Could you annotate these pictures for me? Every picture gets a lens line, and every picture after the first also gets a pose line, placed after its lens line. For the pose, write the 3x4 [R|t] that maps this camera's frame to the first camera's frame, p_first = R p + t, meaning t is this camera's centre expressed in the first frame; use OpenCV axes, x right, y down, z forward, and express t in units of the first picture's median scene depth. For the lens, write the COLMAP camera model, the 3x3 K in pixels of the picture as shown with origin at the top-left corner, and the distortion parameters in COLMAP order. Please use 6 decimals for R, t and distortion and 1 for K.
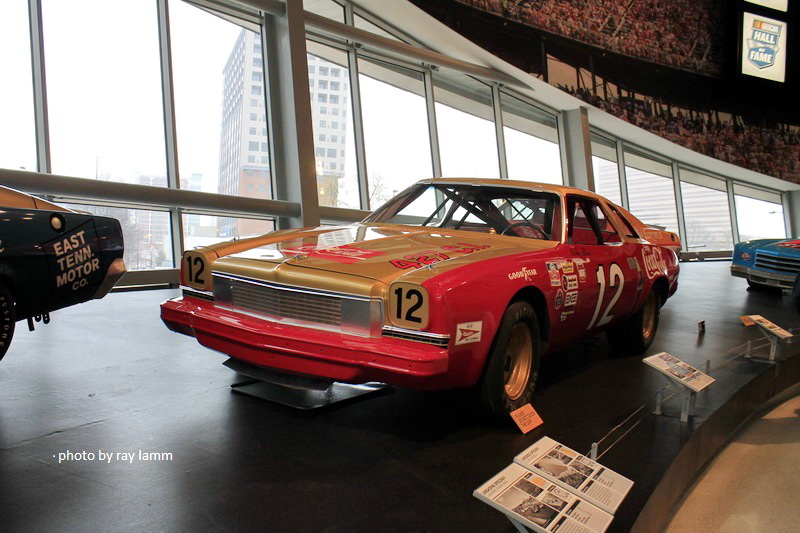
lens RADIAL K [[715.0, 0, 404.0], [0, 715.0, 265.7], [0, 0, 1]] dist [-0.095377, 0.022764]
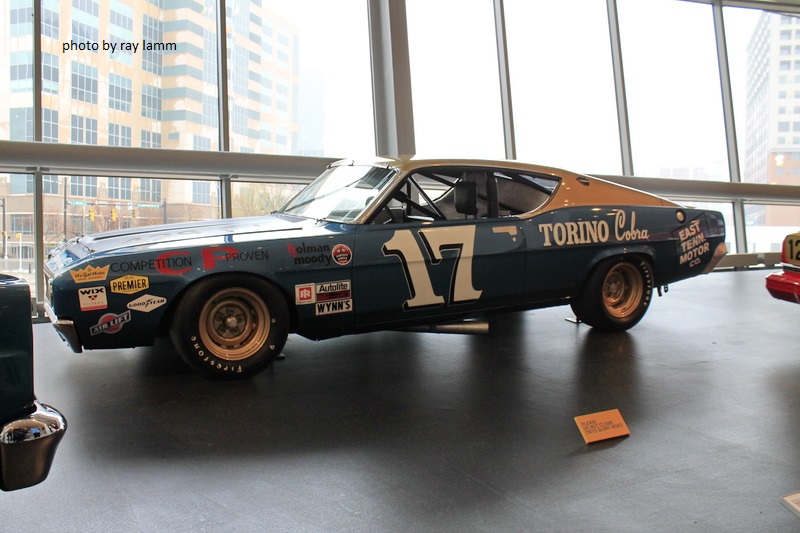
lens RADIAL K [[715.0, 0, 404.0], [0, 715.0, 265.7], [0, 0, 1]] dist [-0.095377, 0.022764]
pose [[0.760987, 0.003945, -0.648756, -0.021425], [0.004468, 0.999926, 0.011321, 0.015386], [0.648752, -0.011514, 0.760913, -0.361258]]
